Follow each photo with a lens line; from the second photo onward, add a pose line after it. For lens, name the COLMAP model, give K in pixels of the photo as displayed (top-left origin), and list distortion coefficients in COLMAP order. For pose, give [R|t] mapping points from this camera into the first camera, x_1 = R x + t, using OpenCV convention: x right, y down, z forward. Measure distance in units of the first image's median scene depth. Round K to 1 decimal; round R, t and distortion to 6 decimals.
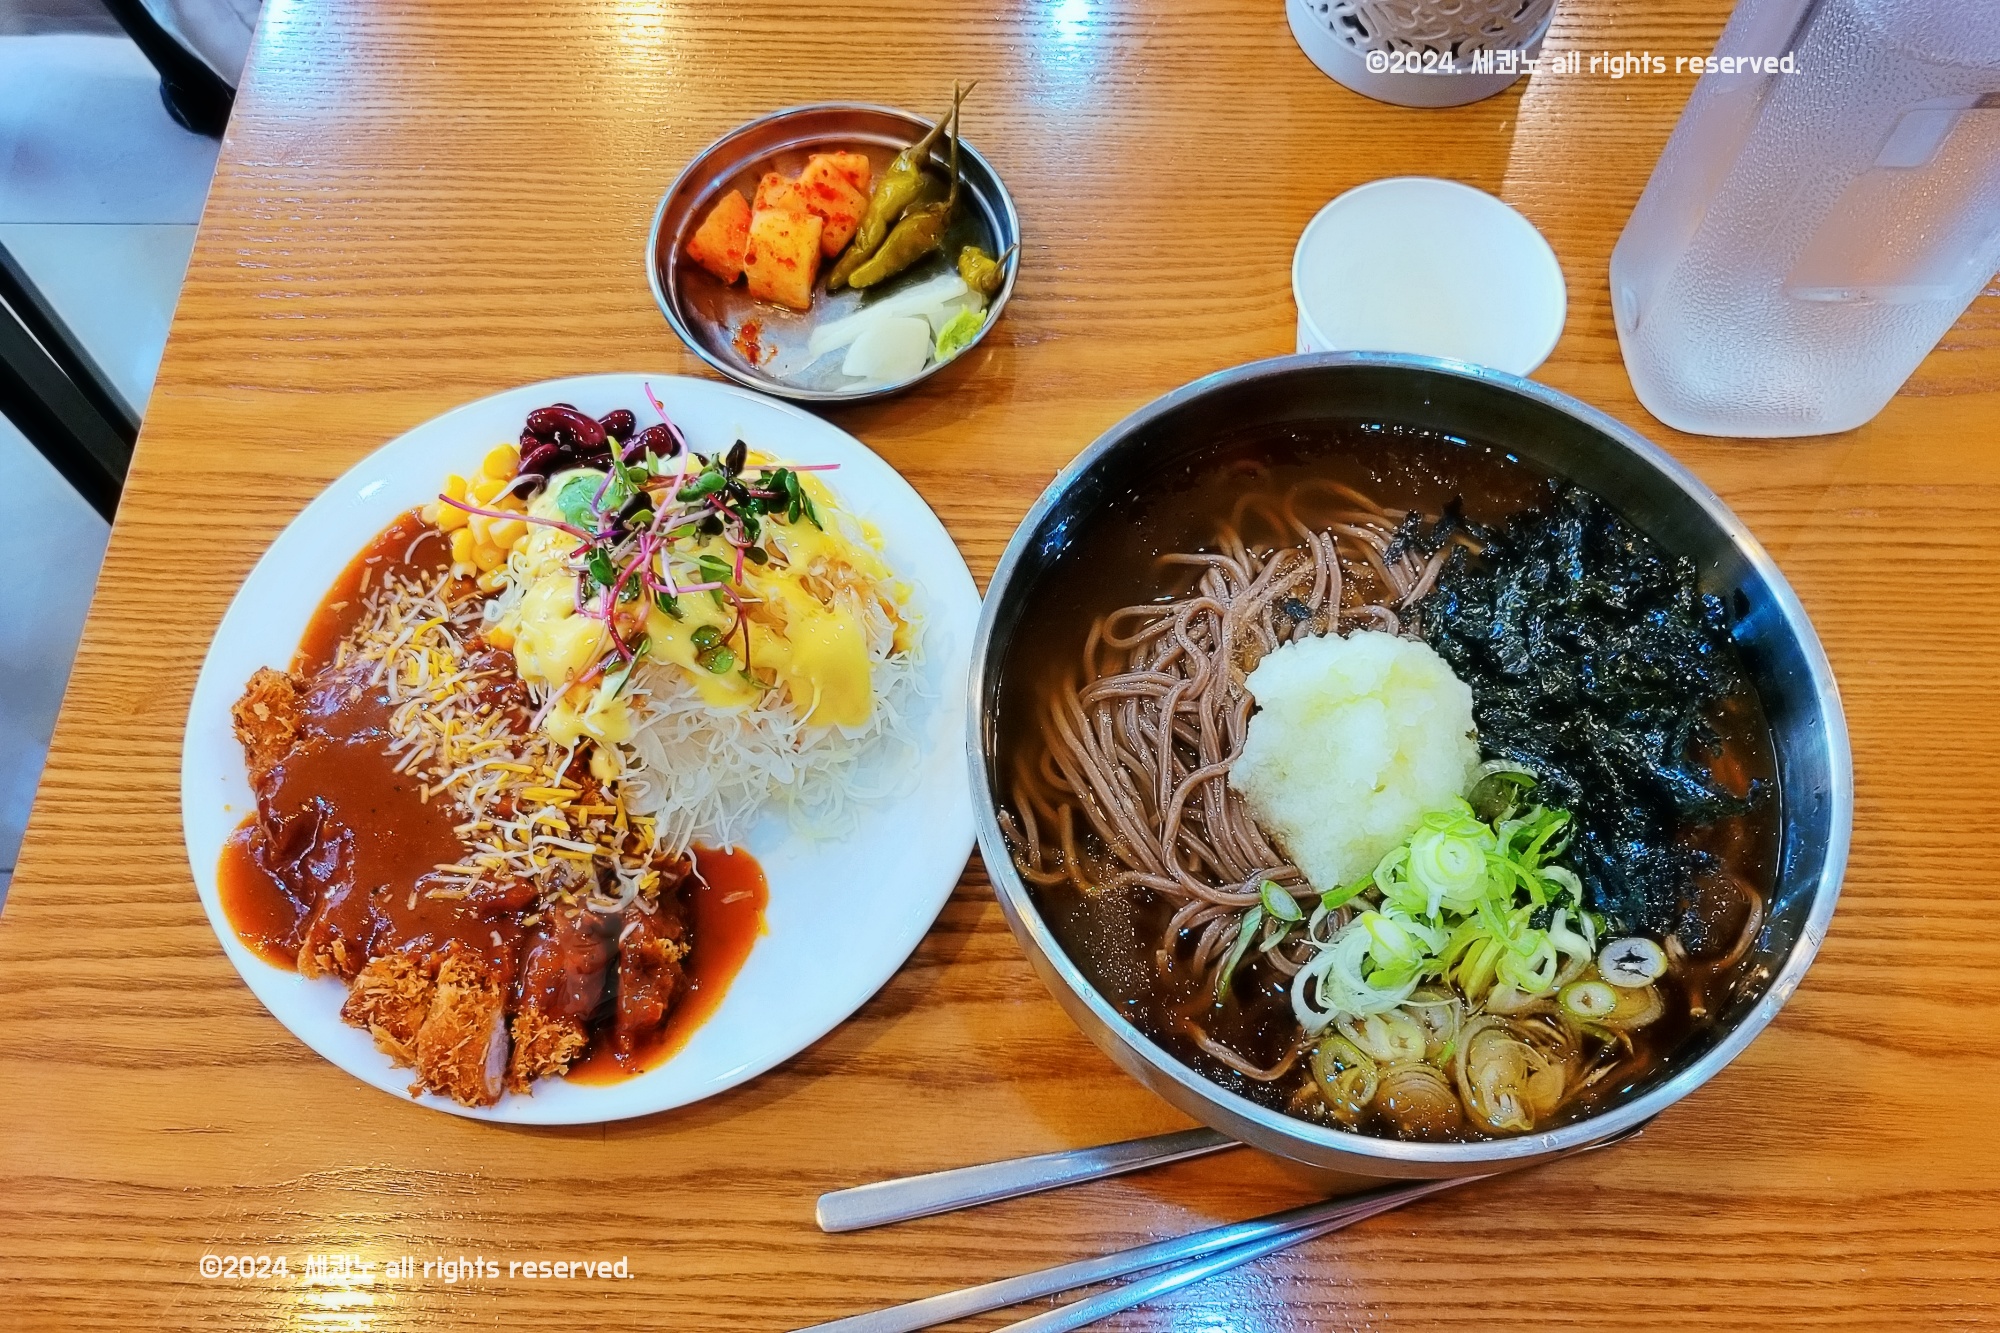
lens RADIAL K [[1657.3, 0, 1000.0], [0, 1657.3, 666.5], [0, 0, 1]] dist [0.001267, -0.016184]
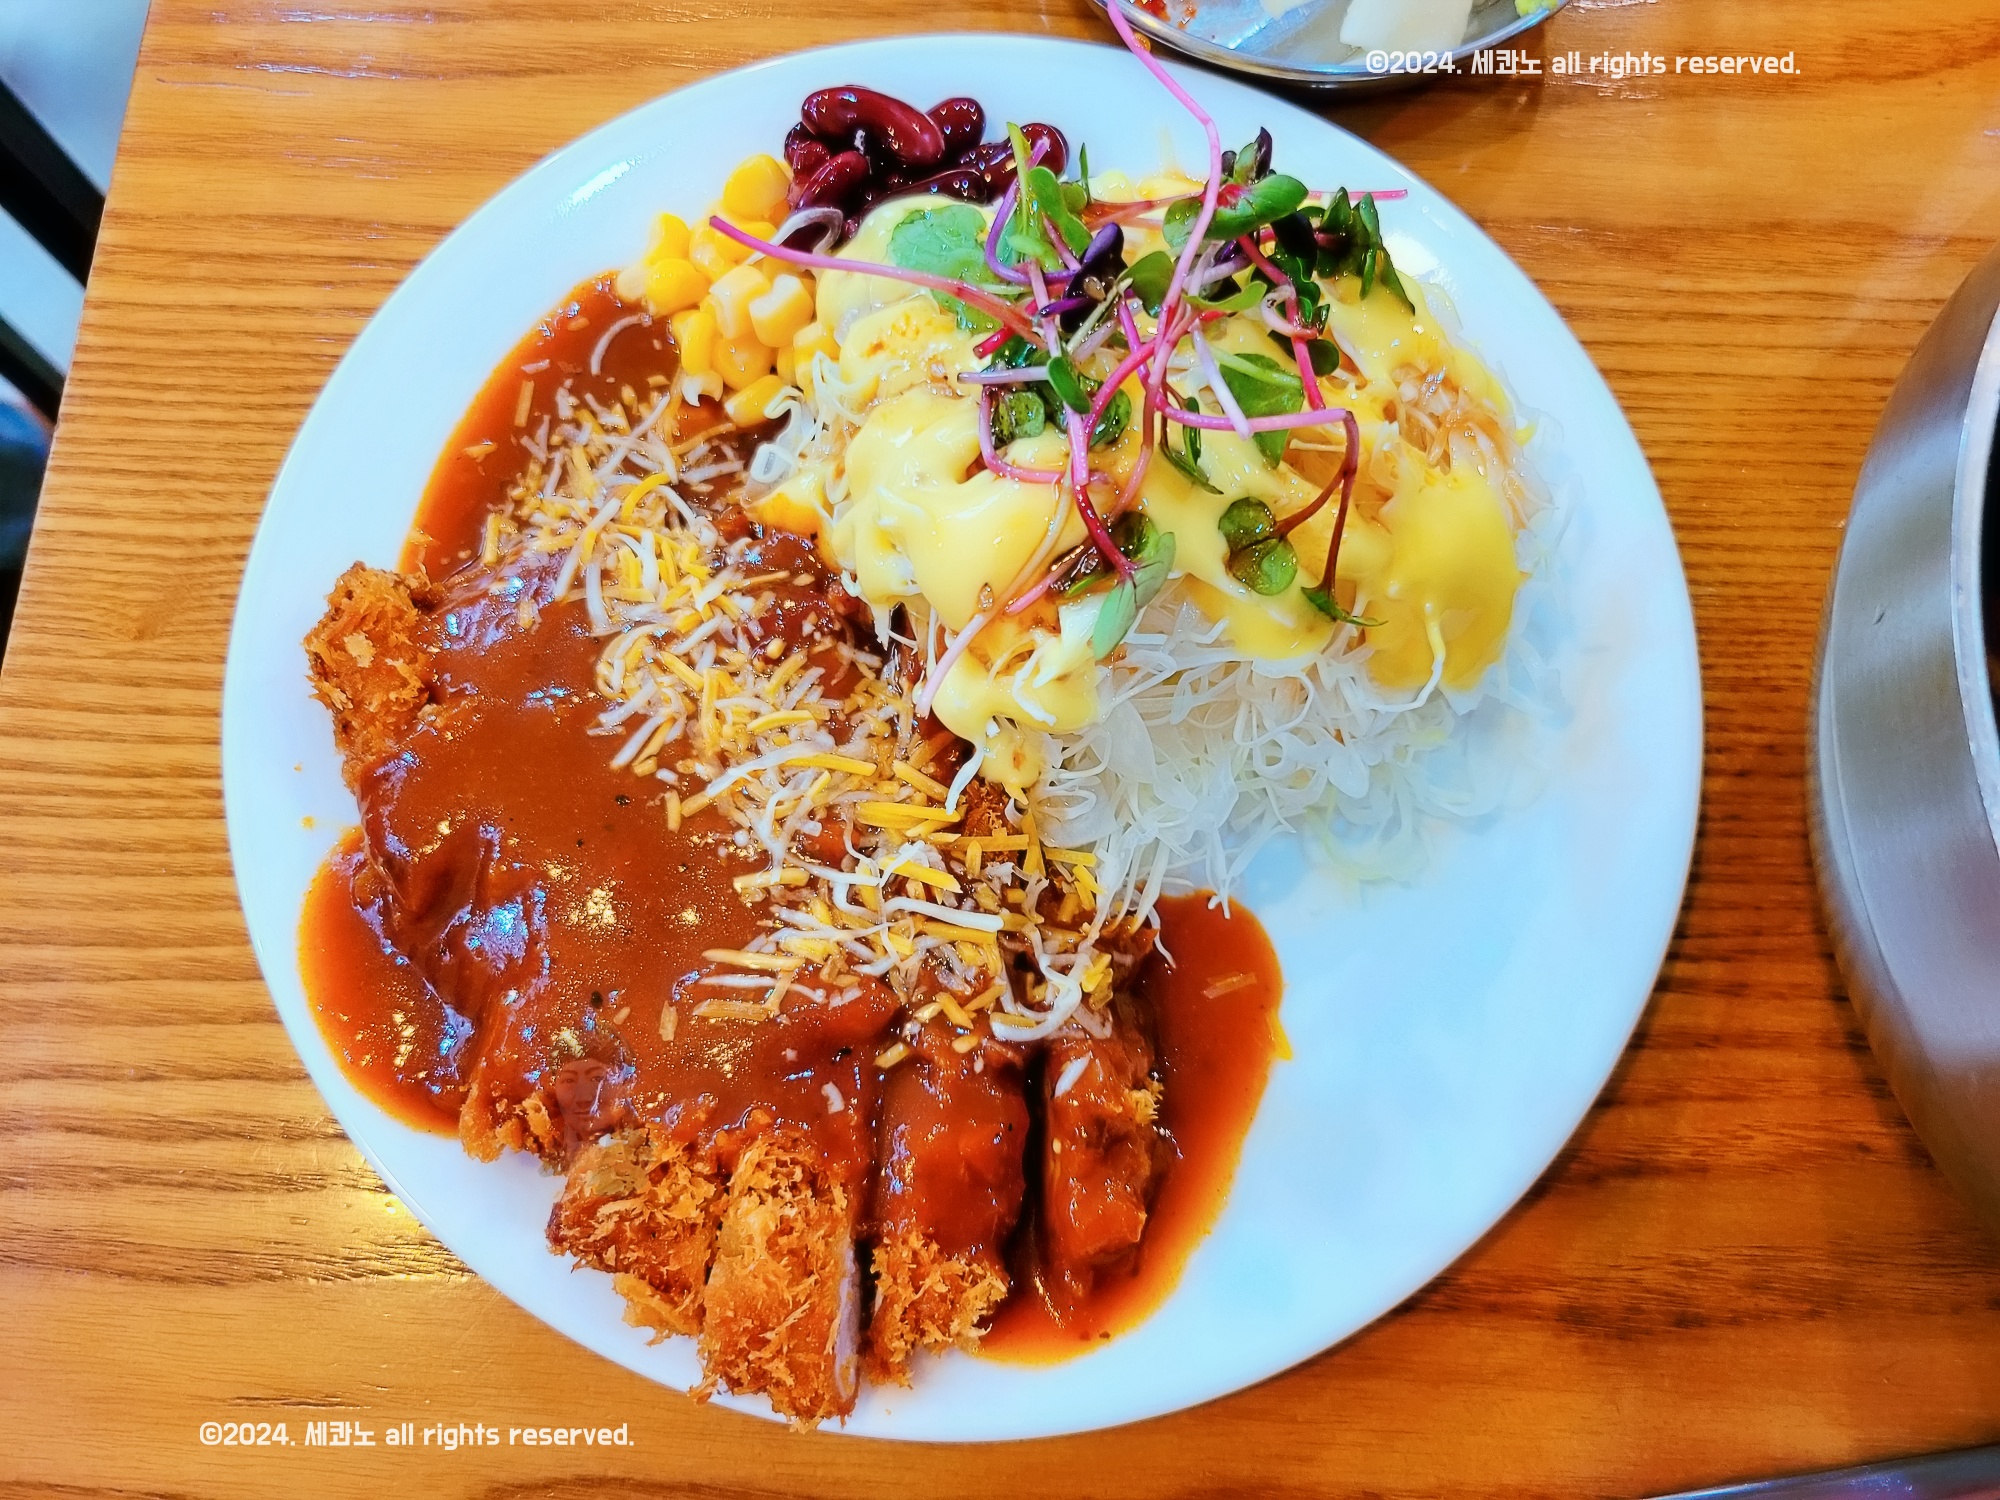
lens RADIAL K [[1538.4, 0, 1000.0], [0, 1538.4, 750.0], [0, 0, 1]] dist [-0.030105, 0.014359]
pose [[0.999949, 0.008223, -0.005870, -0.234347], [-0.007165, 0.986793, 0.161830, -0.022922], [0.007123, -0.161779, 0.986801, 0.504854]]
